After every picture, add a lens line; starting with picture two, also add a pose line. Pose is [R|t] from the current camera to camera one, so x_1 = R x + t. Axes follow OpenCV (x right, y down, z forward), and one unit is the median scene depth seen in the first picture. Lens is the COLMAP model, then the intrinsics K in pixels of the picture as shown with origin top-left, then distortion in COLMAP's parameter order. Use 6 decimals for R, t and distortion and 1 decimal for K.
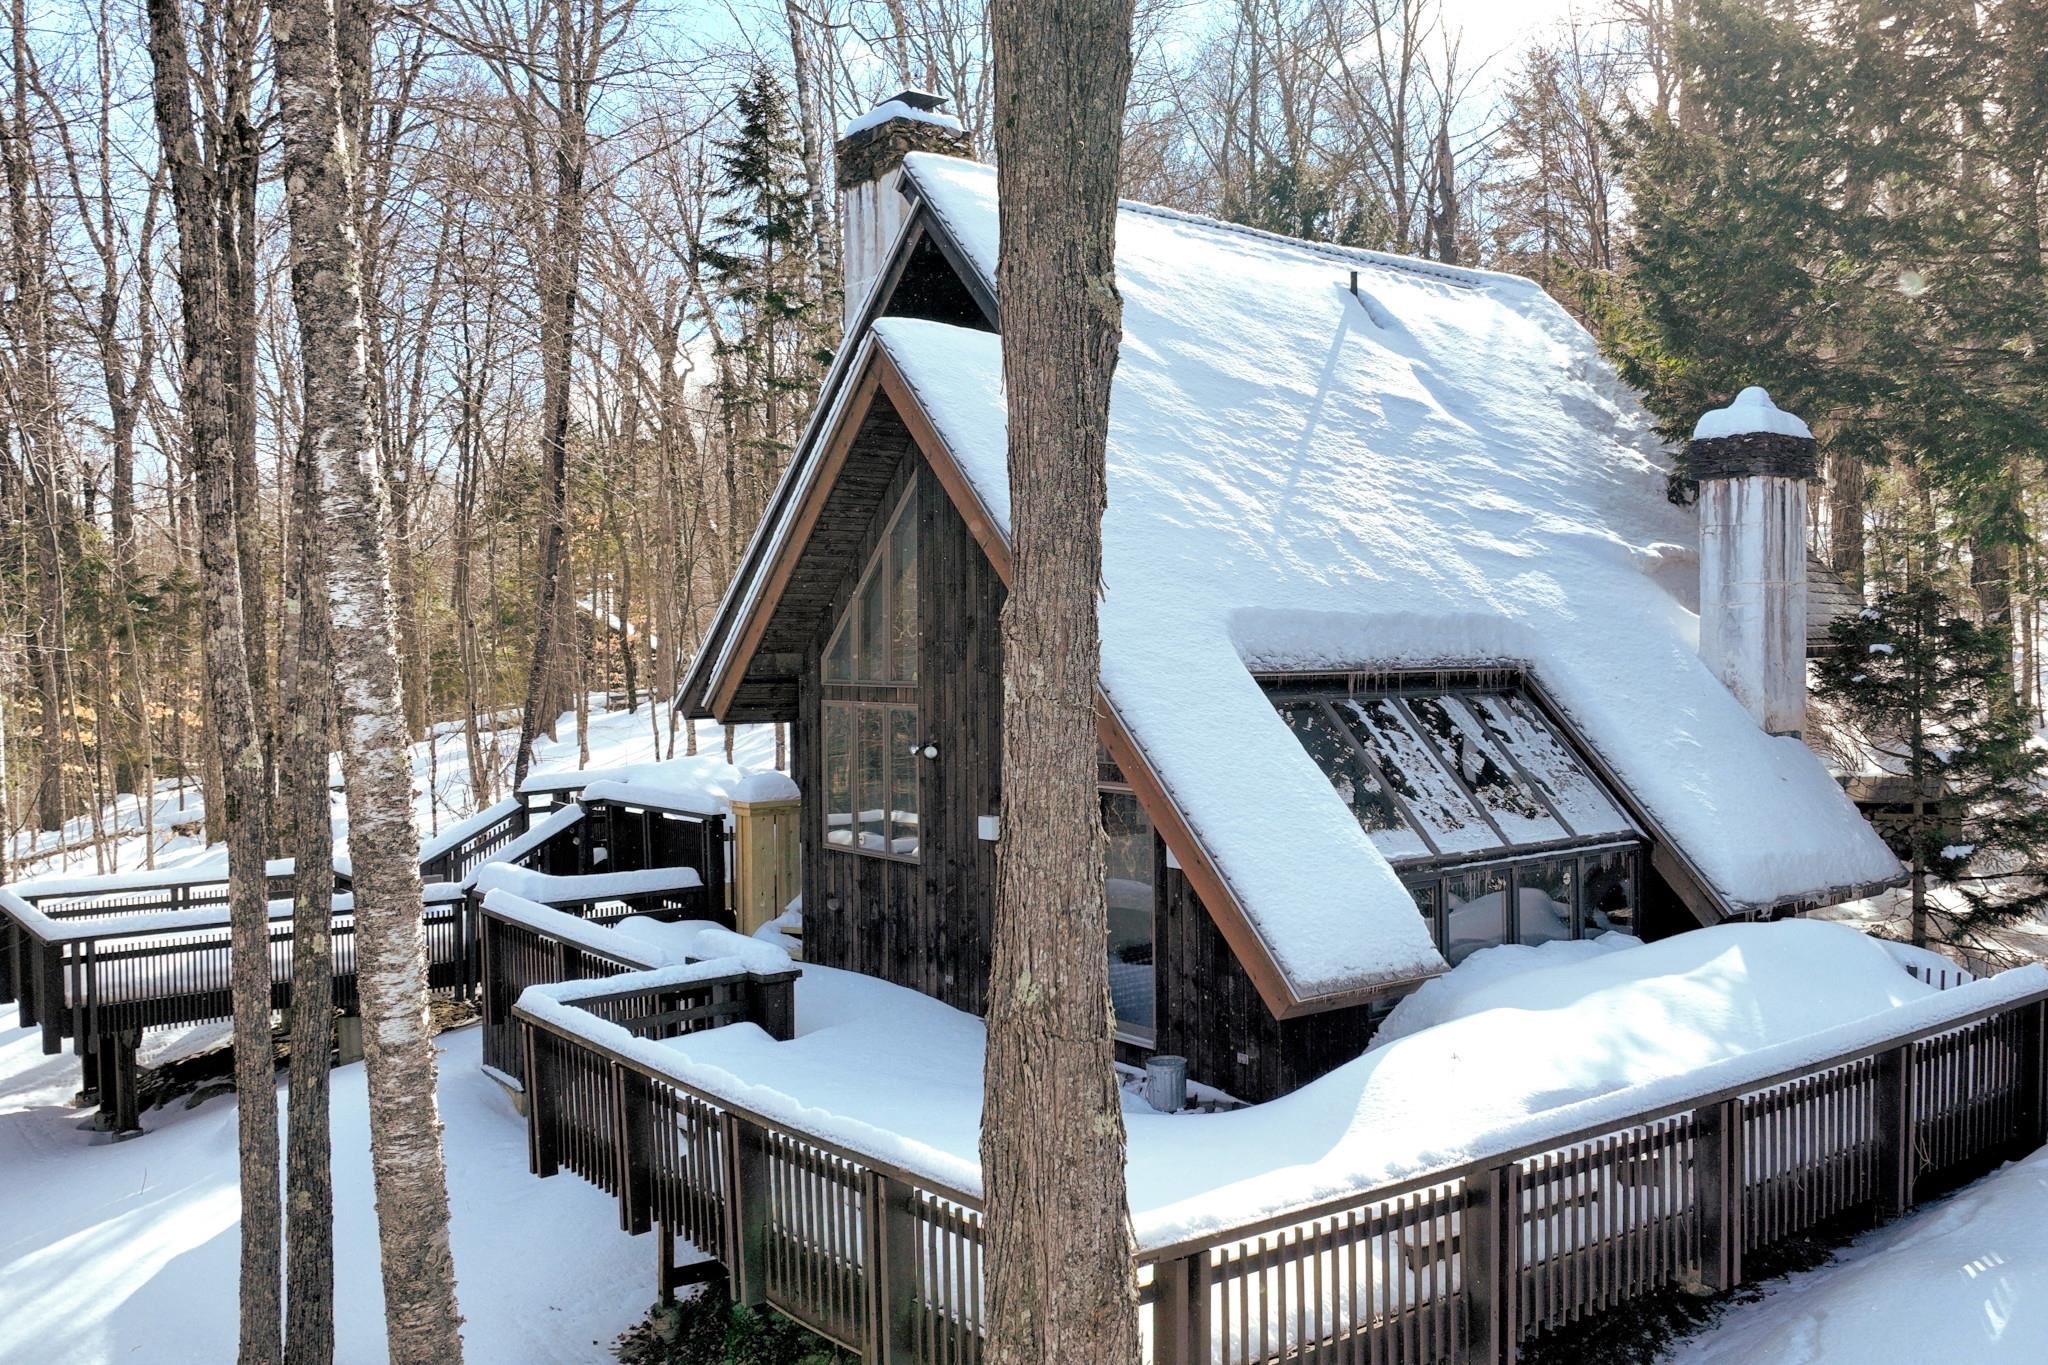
lens RADIAL K [[1484.0, 0, 1024.0], [0, 1484.0, 682.5], [0, 0, 1]] dist [0.003410, 0.000801]
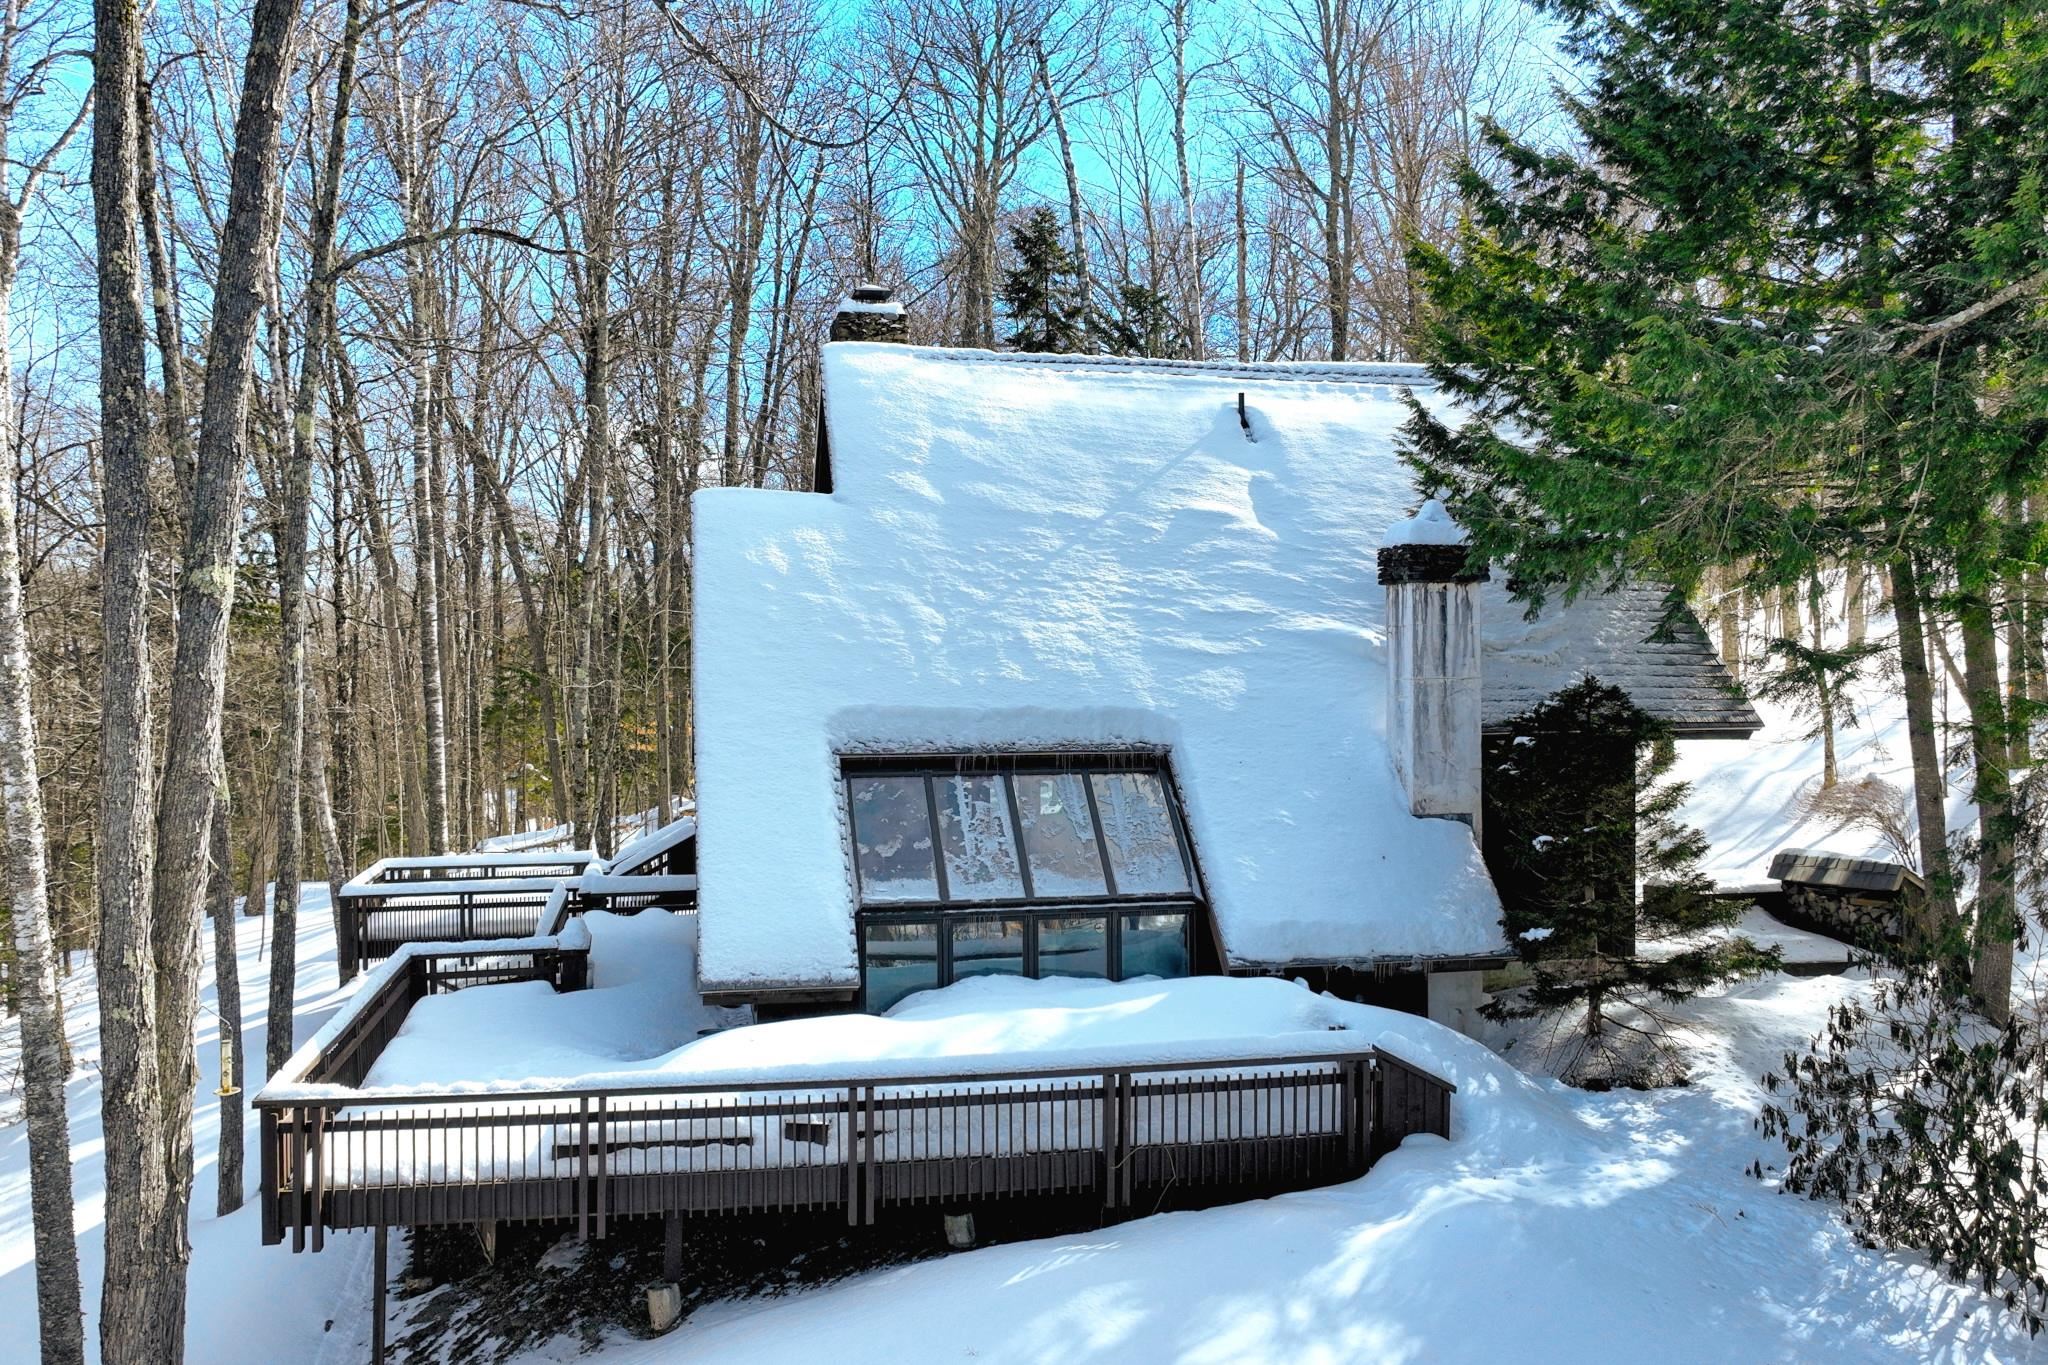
lens RADIAL K [[1413.3, 0, 1024.0], [0, 1413.3, 682.5], [0, 0, 1]] dist [0.001117, -0.000022]
pose [[0.916538, 0.008617, -0.399854, 0.648560], [-0.014855, 0.999811, -0.012505, -0.046656], [0.399671, 0.017401, 0.916493, -0.085219]]
